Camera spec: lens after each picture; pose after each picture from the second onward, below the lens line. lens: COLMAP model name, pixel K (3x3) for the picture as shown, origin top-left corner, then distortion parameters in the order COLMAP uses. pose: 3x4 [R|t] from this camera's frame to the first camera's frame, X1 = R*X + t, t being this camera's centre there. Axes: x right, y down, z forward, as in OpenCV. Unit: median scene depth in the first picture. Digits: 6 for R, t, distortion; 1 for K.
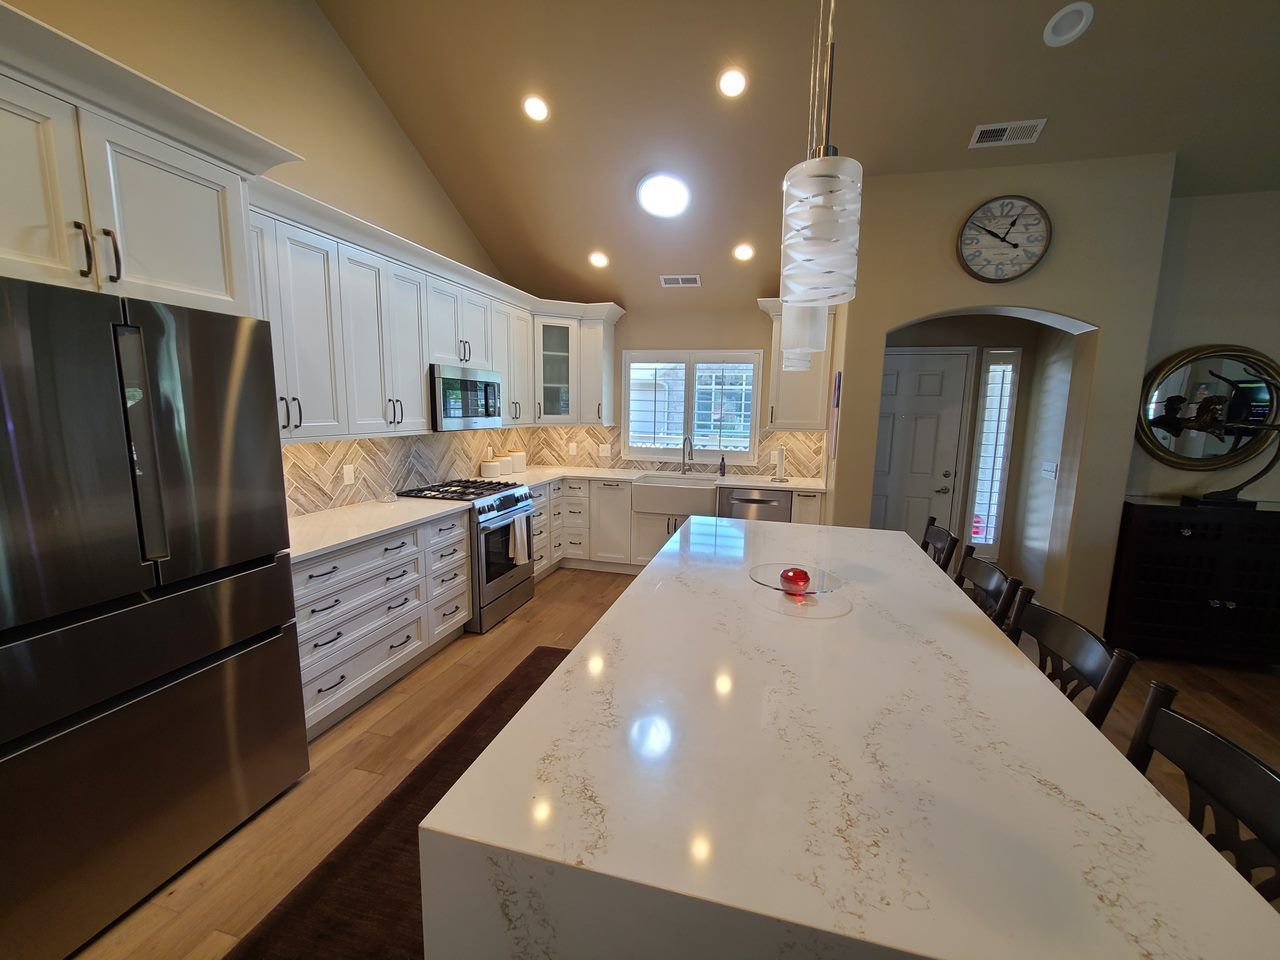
lens RADIAL K [[532.7, 0, 639.5], [0, 532.7, 485.1], [0, 0, 1]] dist [0.001680, 0.001545]
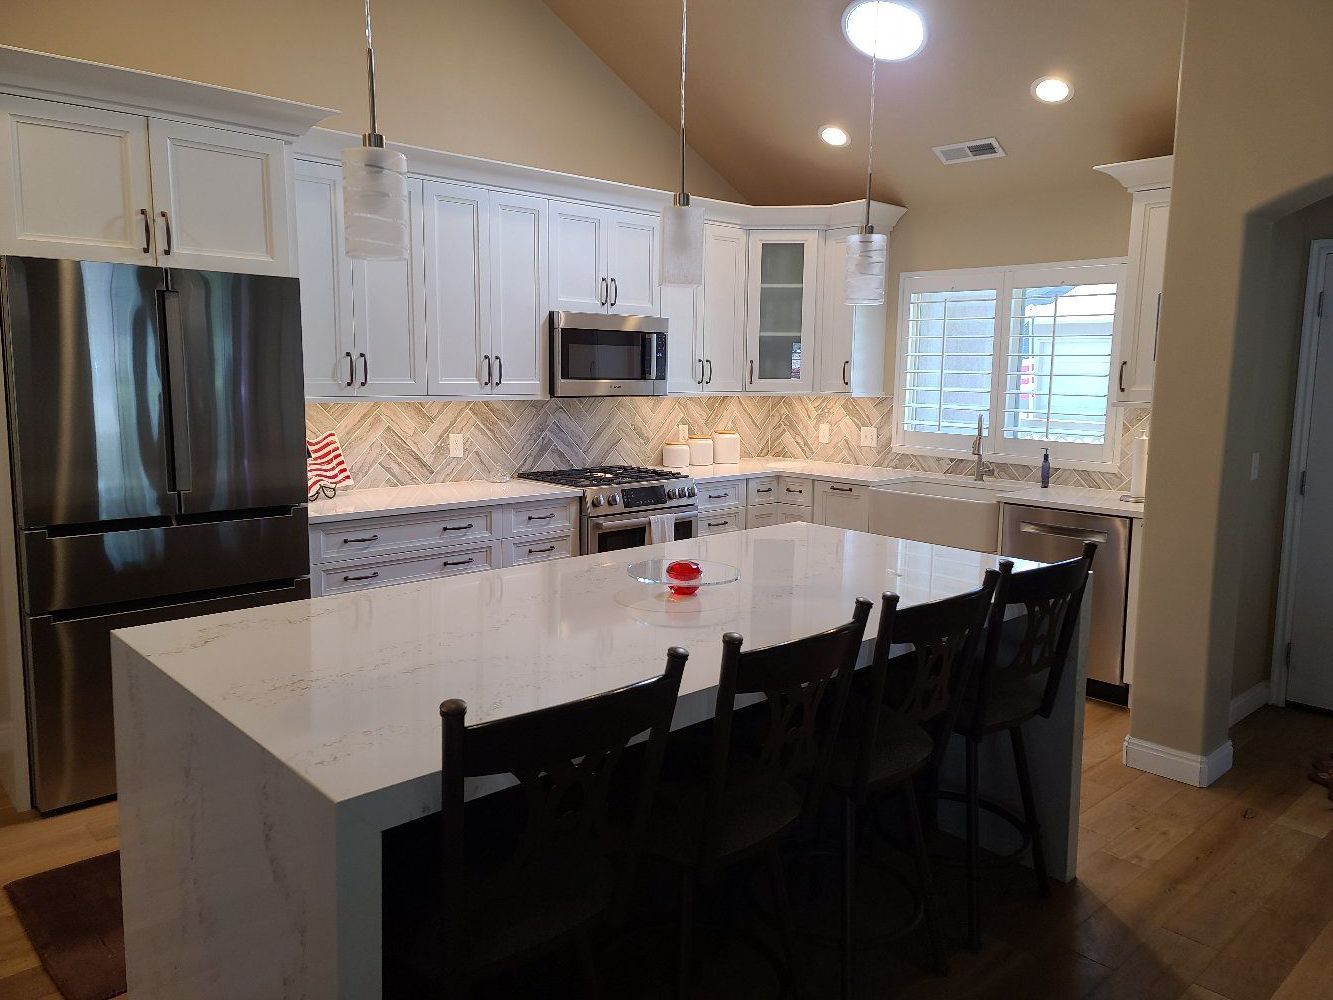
lens RADIAL K [[977.5, 0, 668.9], [0, 977.5, 491.9], [0, 0, 1]] dist [0.076212, -0.007517]
pose [[0.846207, 0.062159, -0.529216, 0.456657], [-0.076228, 0.997079, -0.004775, 0.028369], [0.527373, 0.044382, 0.848474, -0.108967]]
